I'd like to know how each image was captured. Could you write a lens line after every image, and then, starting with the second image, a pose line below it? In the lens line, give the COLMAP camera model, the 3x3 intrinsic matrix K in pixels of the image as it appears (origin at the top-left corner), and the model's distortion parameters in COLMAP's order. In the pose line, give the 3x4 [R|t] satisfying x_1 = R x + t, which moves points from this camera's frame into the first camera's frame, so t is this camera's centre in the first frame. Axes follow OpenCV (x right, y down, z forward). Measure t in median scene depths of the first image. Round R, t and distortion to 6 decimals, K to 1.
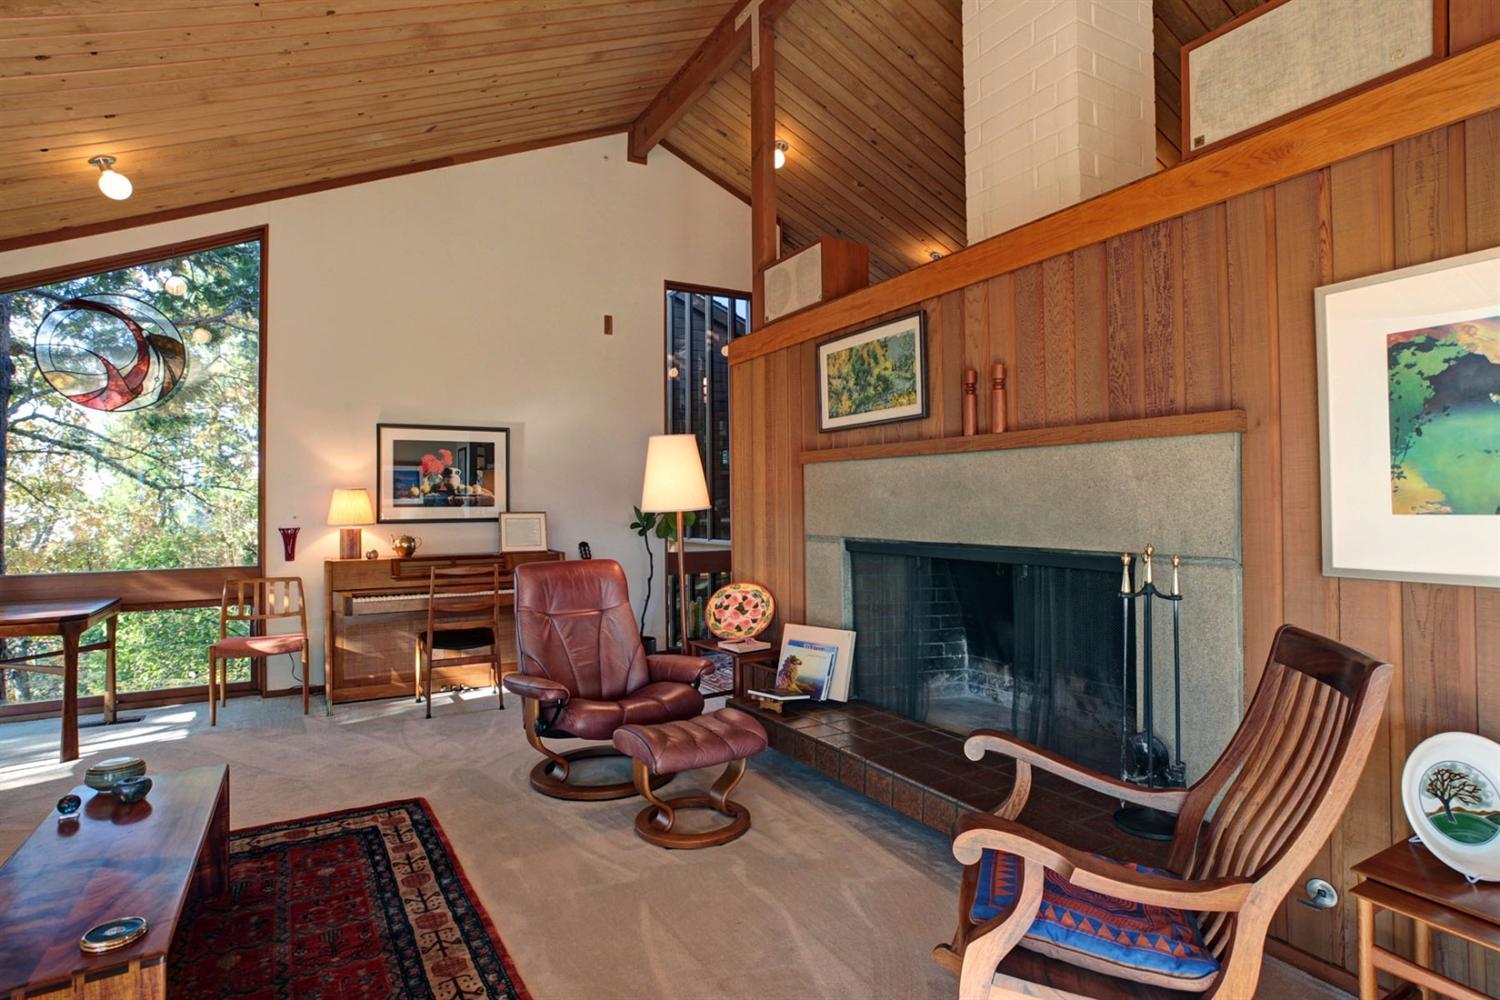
lens RADIAL K [[762.3, 0, 747.3], [0, 762.3, 499.0], [0, 0, 1]] dist [-0.012122, 0.000151]
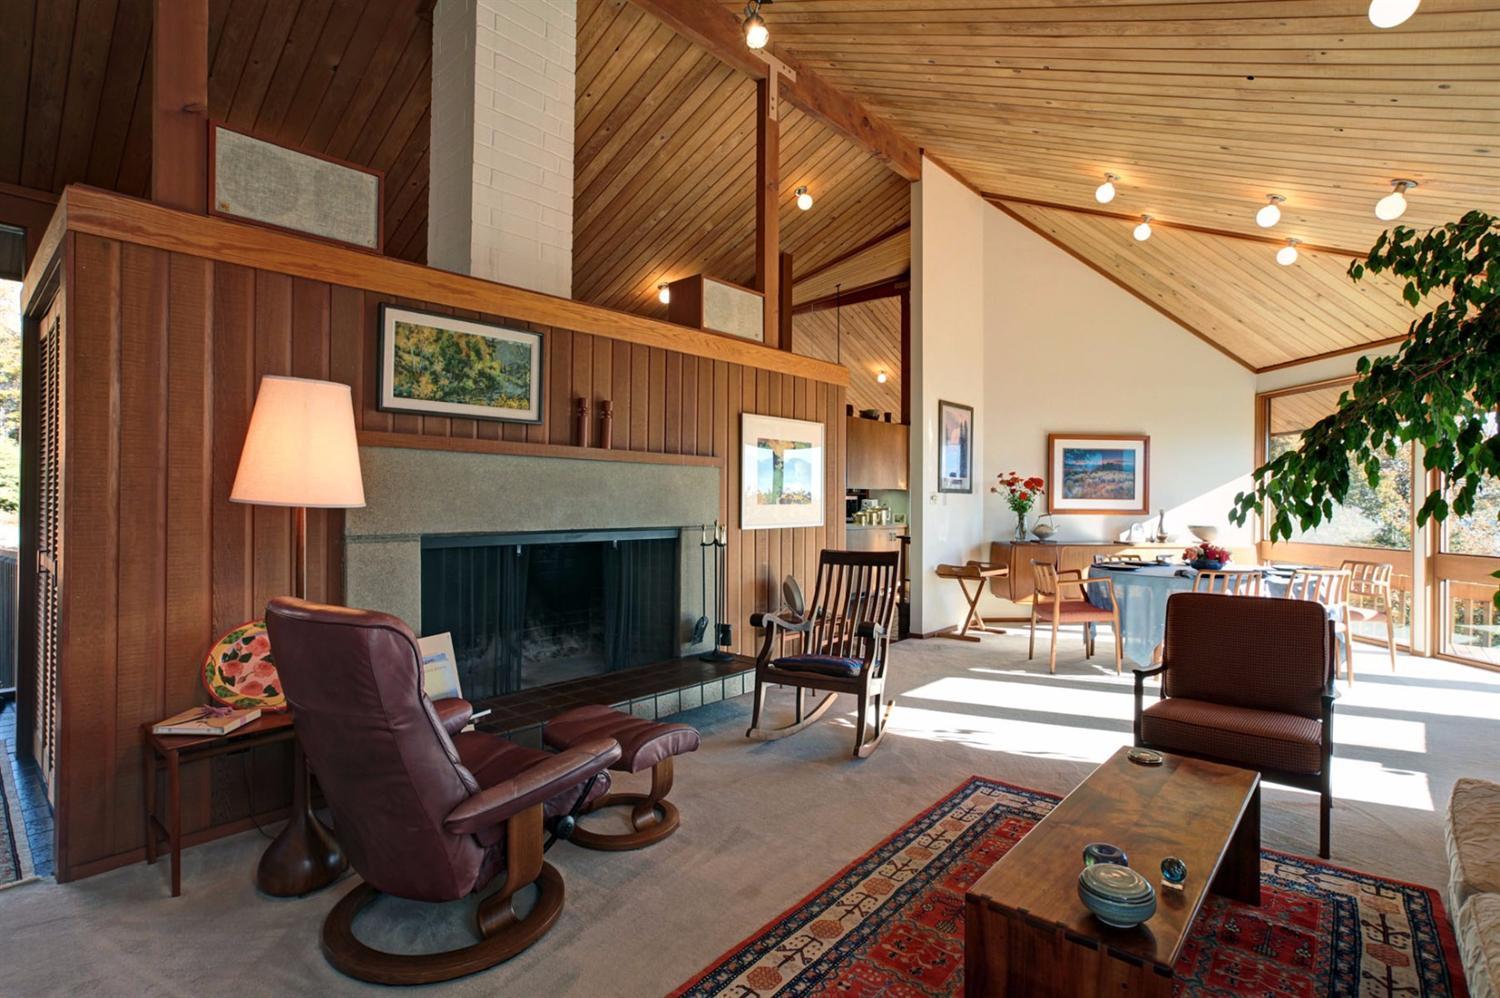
lens RADIAL K [[726.7, 0, 747.1], [0, 726.7, 495.3], [0, 0, 1]] dist [0.000085, 0.000220]
pose [[-0.307148, 0.005129, 0.951648, -0.873044], [-0.009026, 0.999925, -0.008302, 0.008185], [-0.951619, -0.011140, -0.307079, 0.976066]]
